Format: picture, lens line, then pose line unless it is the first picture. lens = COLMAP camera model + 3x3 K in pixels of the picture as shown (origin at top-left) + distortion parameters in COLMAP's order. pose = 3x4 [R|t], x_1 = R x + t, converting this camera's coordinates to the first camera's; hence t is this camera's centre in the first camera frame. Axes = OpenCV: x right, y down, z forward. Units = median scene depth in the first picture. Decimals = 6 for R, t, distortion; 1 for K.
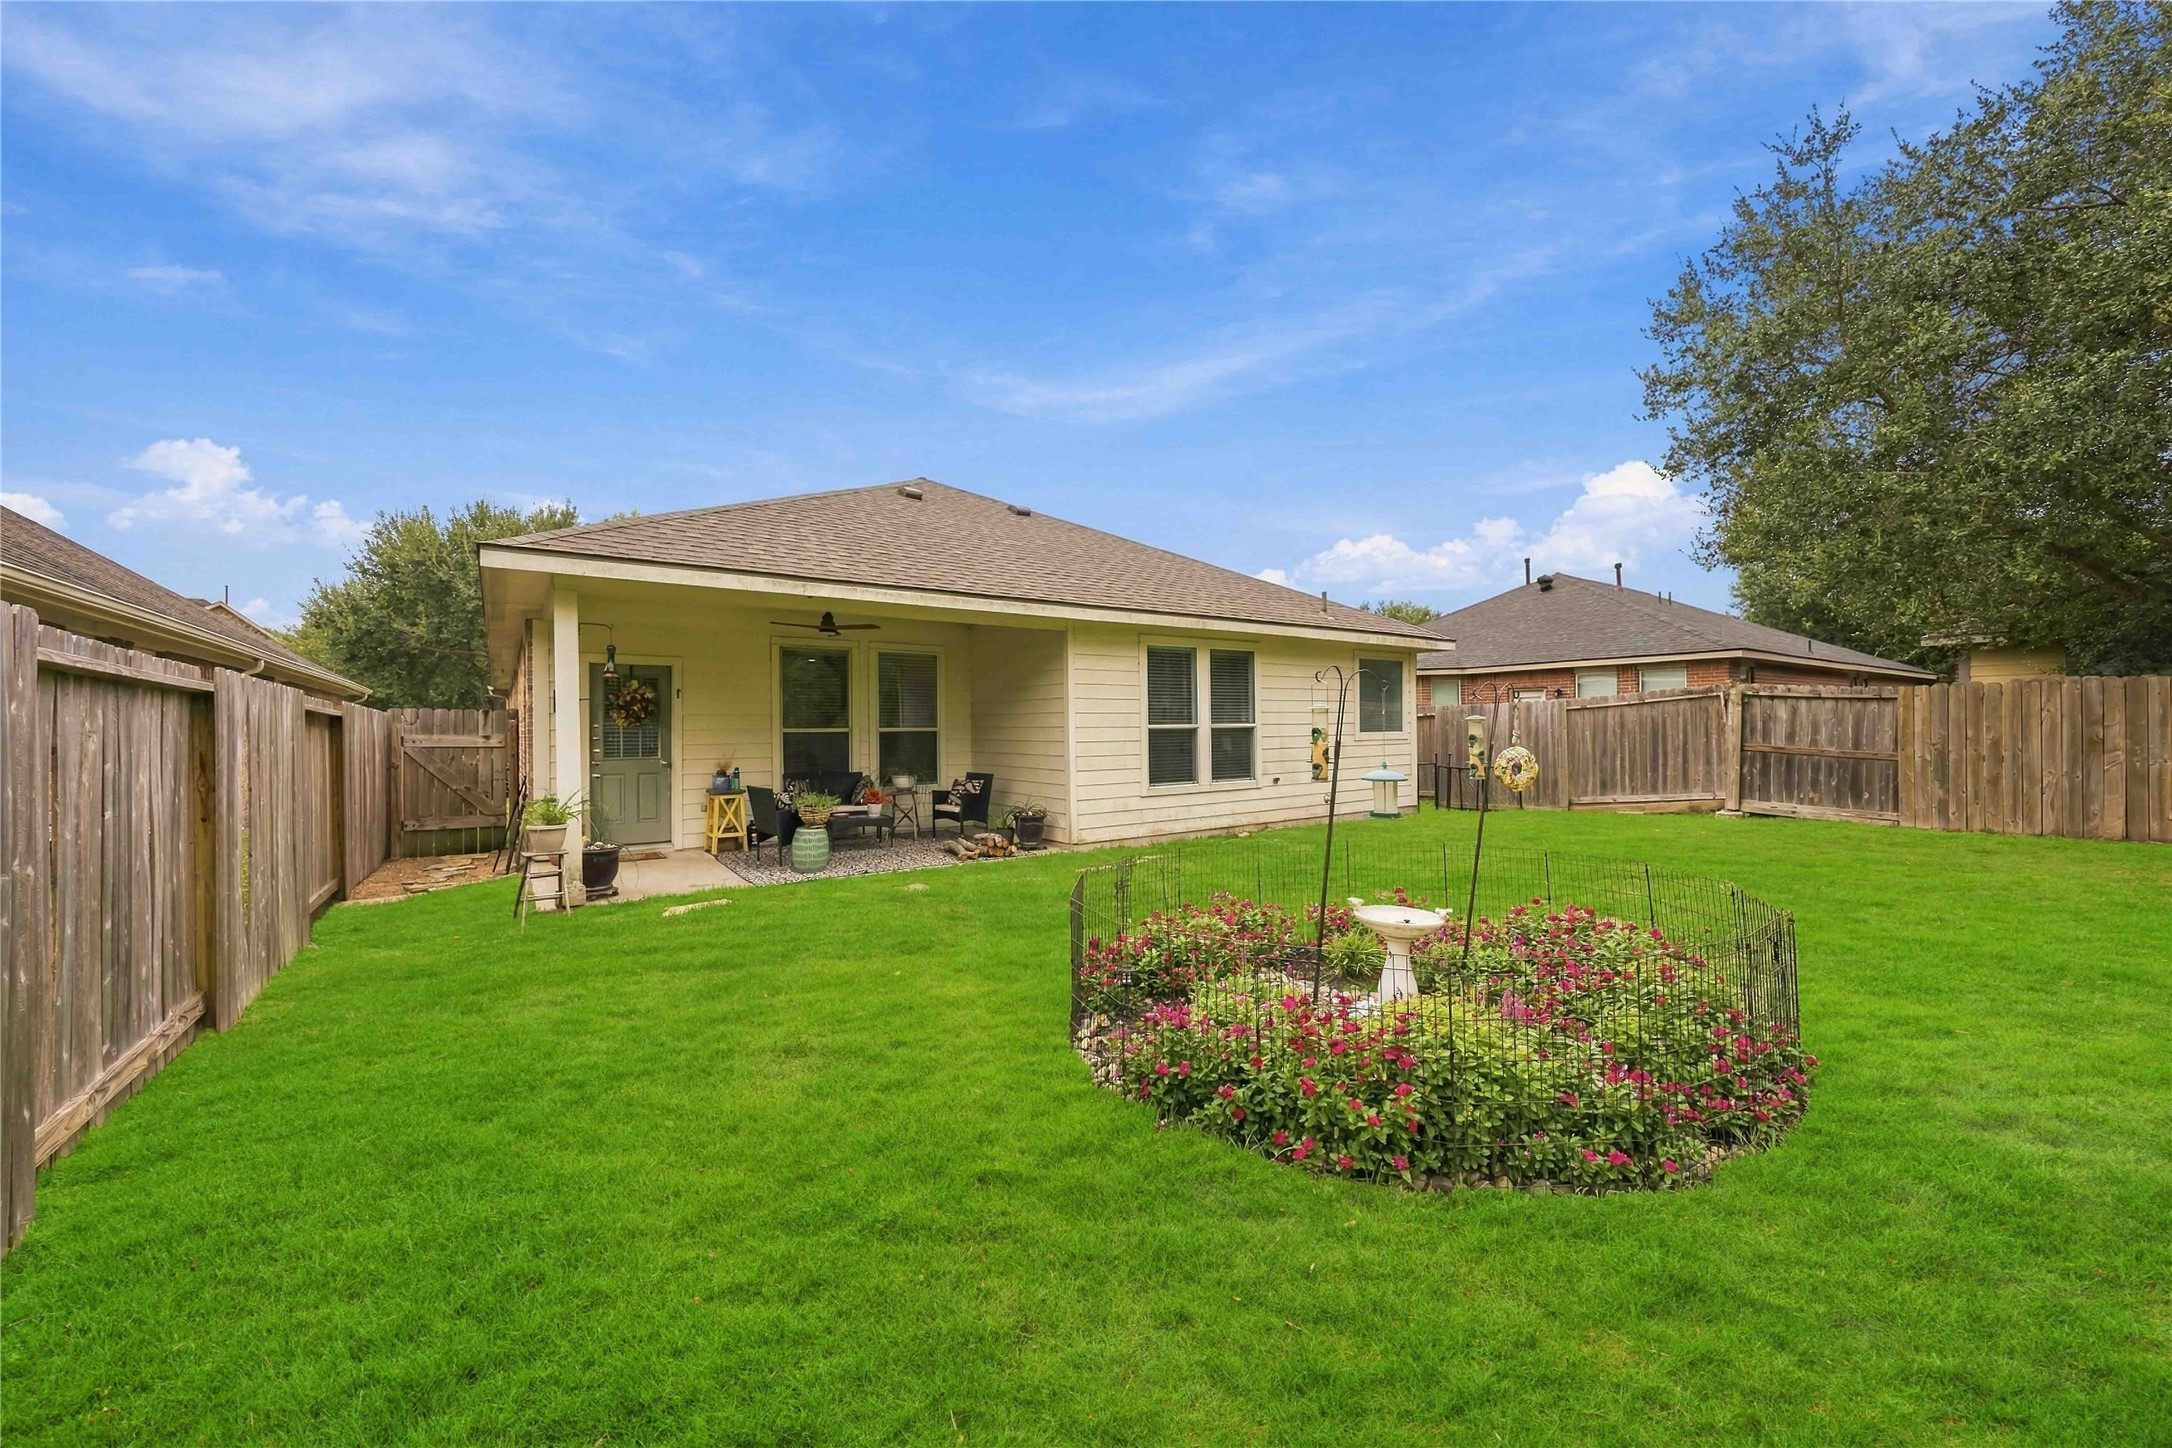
lens RADIAL K [[822.2, 0, 1086.8], [0, 822.2, 726.1], [0, 0, 1]] dist [-0.000908, 0.000110]
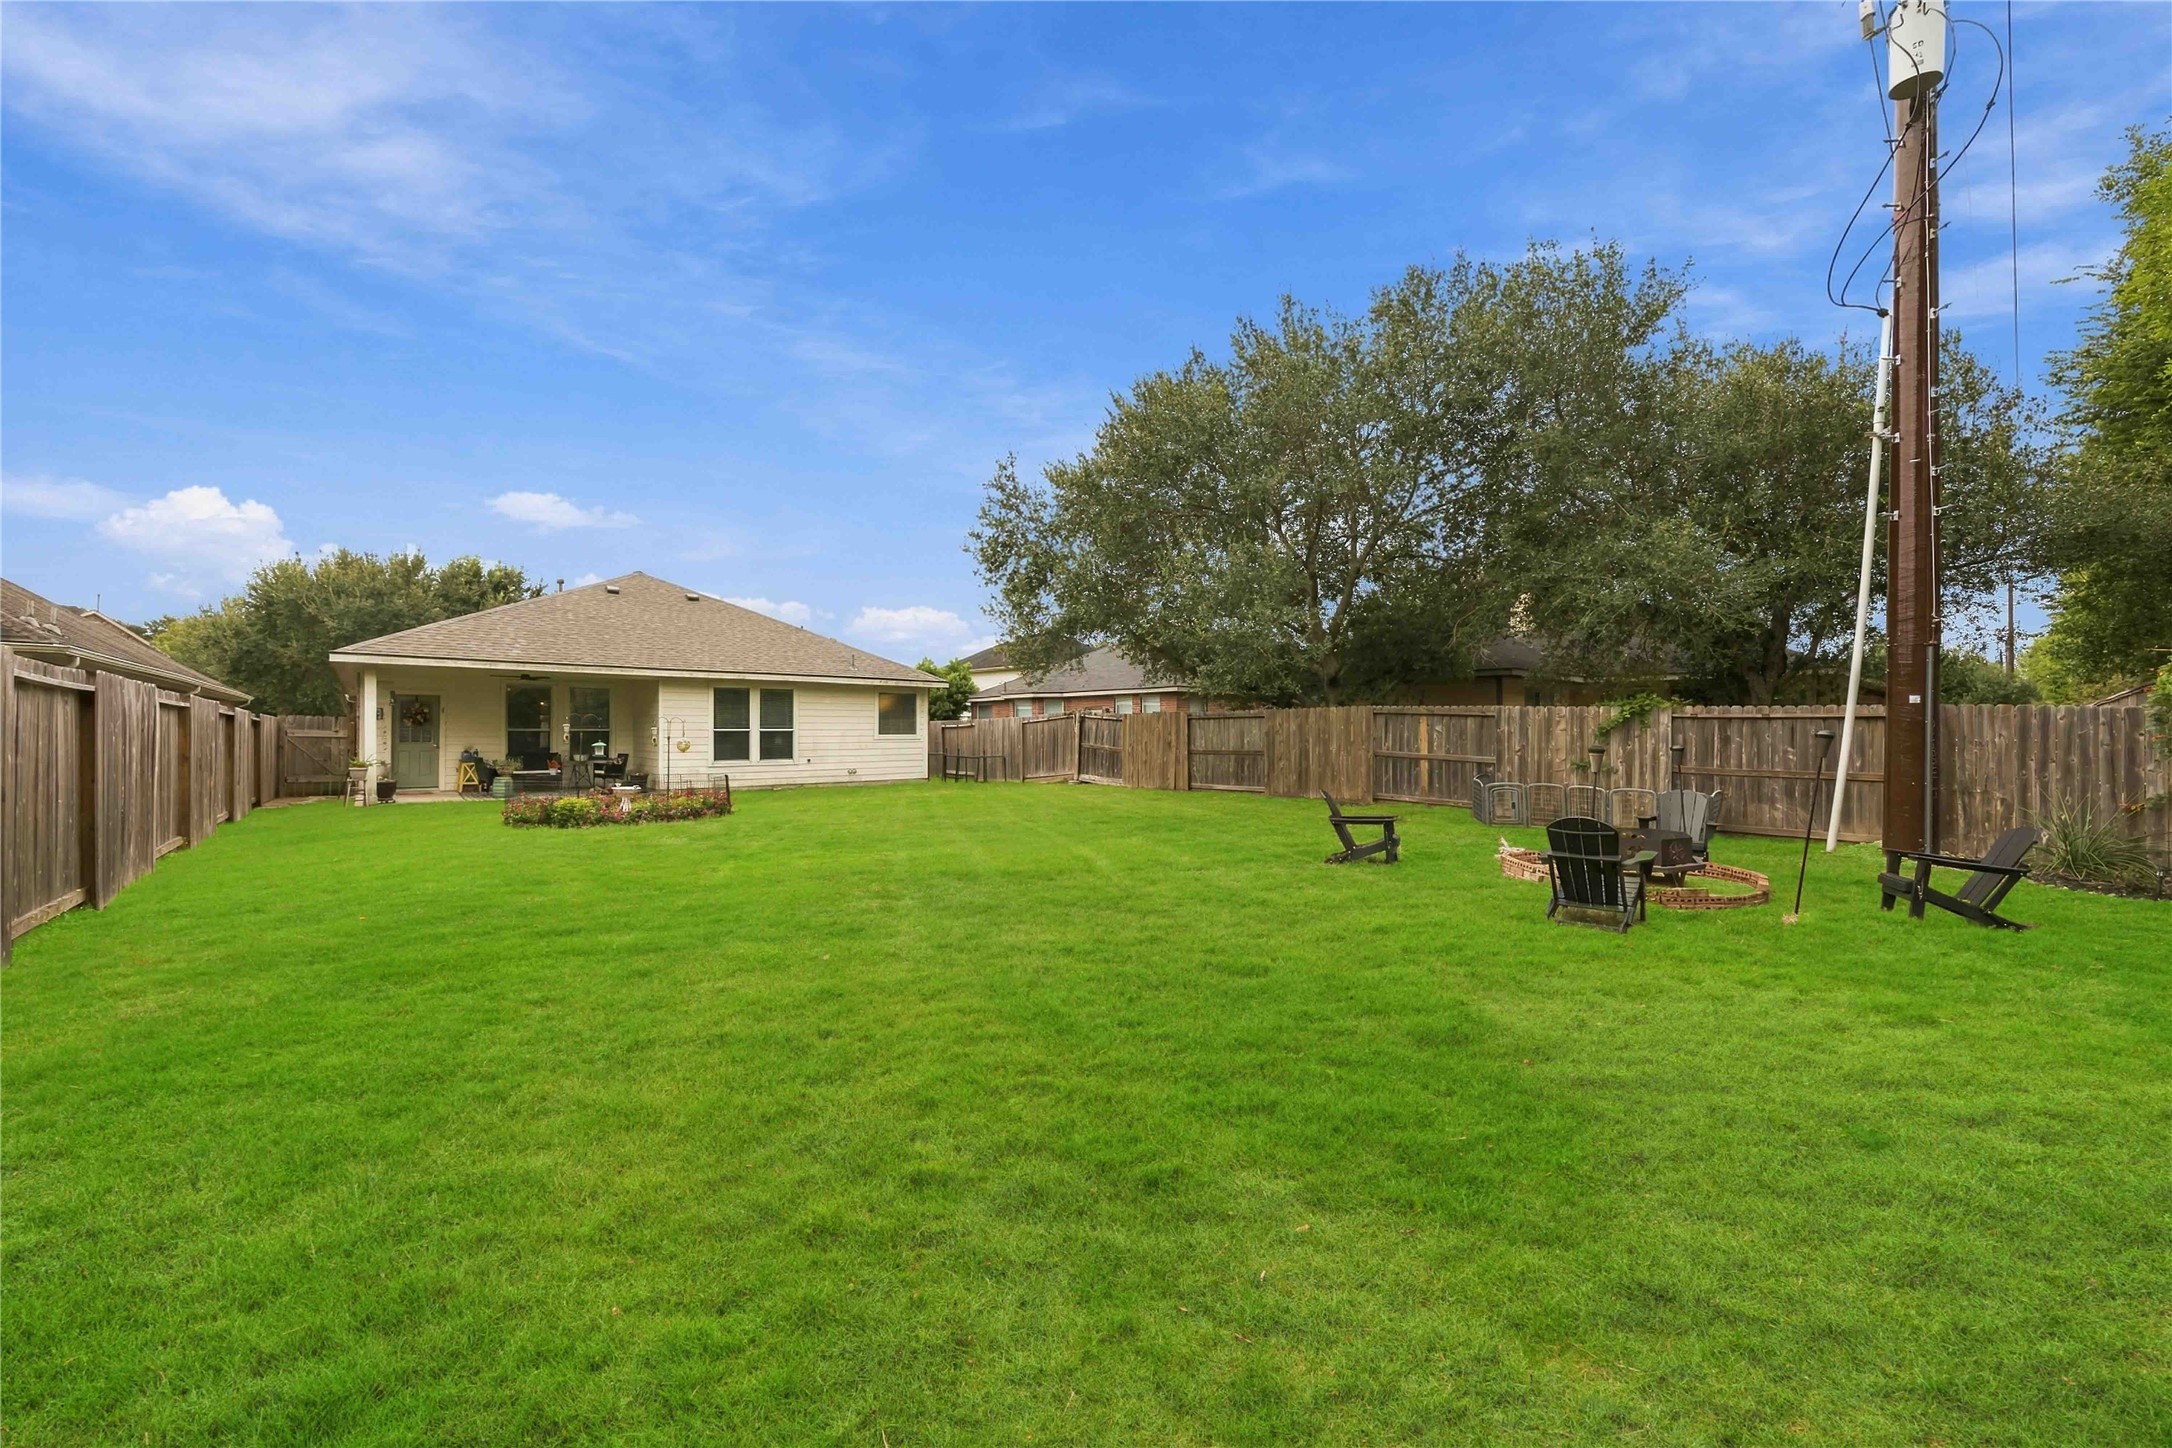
lens RADIAL K [[822.2, 0, 1085.5], [0, 822.2, 718.5], [0, 0, 1]] dist [-0.000908, 0.000110]
pose [[0.995402, 0.013111, 0.094882, 0.726158], [-0.011748, 0.999820, -0.014907, -0.007160], [-0.095060, 0.013724, 0.995377, -0.940726]]
